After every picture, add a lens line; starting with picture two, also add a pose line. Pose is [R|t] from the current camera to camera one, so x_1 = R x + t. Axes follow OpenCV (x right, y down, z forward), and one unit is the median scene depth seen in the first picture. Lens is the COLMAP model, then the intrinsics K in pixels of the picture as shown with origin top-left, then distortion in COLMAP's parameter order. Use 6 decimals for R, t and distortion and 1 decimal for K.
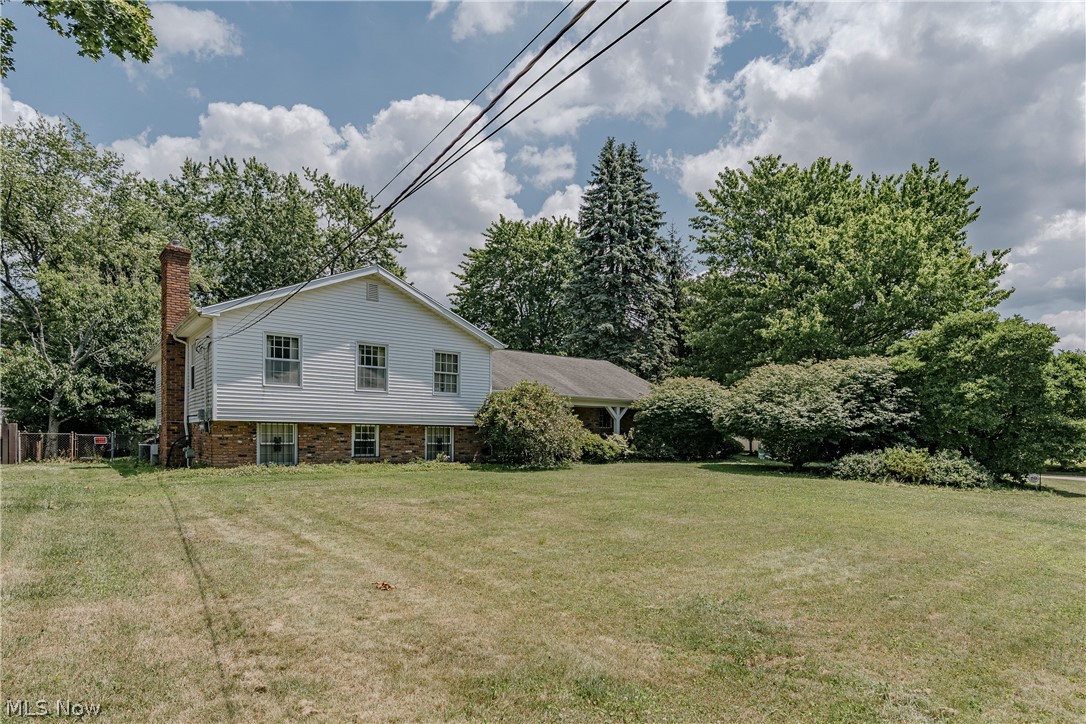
lens RADIAL K [[511.6, 0, 543.2], [0, 511.6, 383.3], [0, 0, 1]] dist [-0.001100, -0.000035]
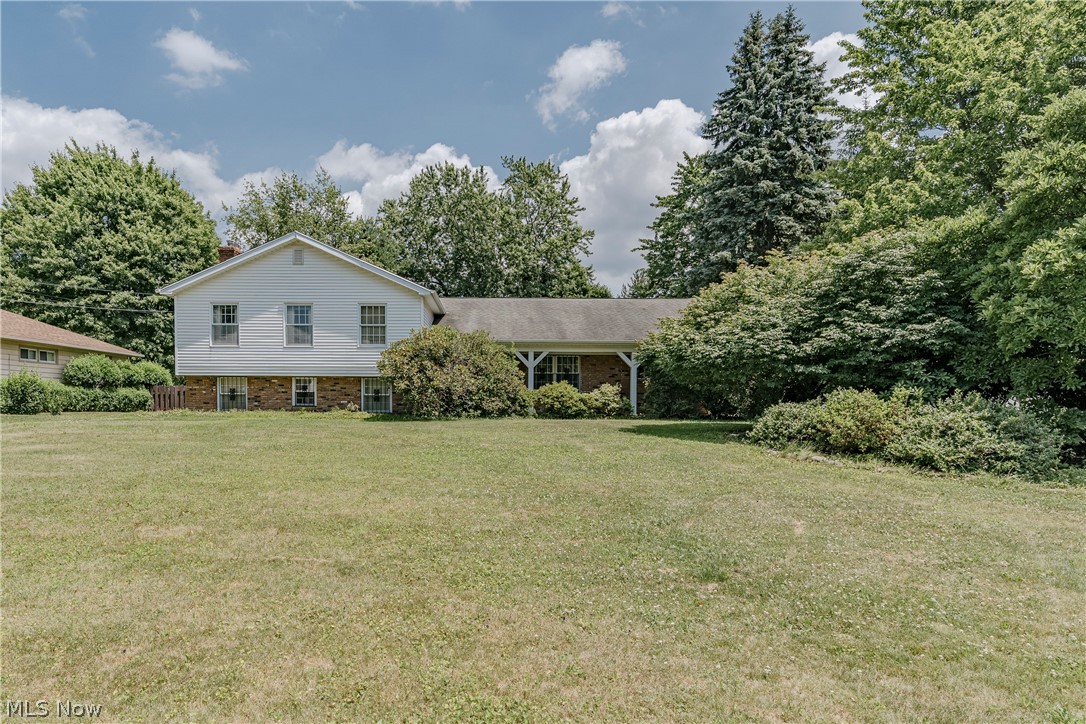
lens RADIAL K [[509.4, 0, 543.0], [0, 509.4, 362.0], [0, 0, 1]] dist [-0.001657, -0.000461]
pose [[0.826815, -0.046726, -0.560530, 0.707045], [0.059796, 0.998198, 0.004992, 0.074060], [0.559287, -0.037645, 0.828119, 0.379988]]
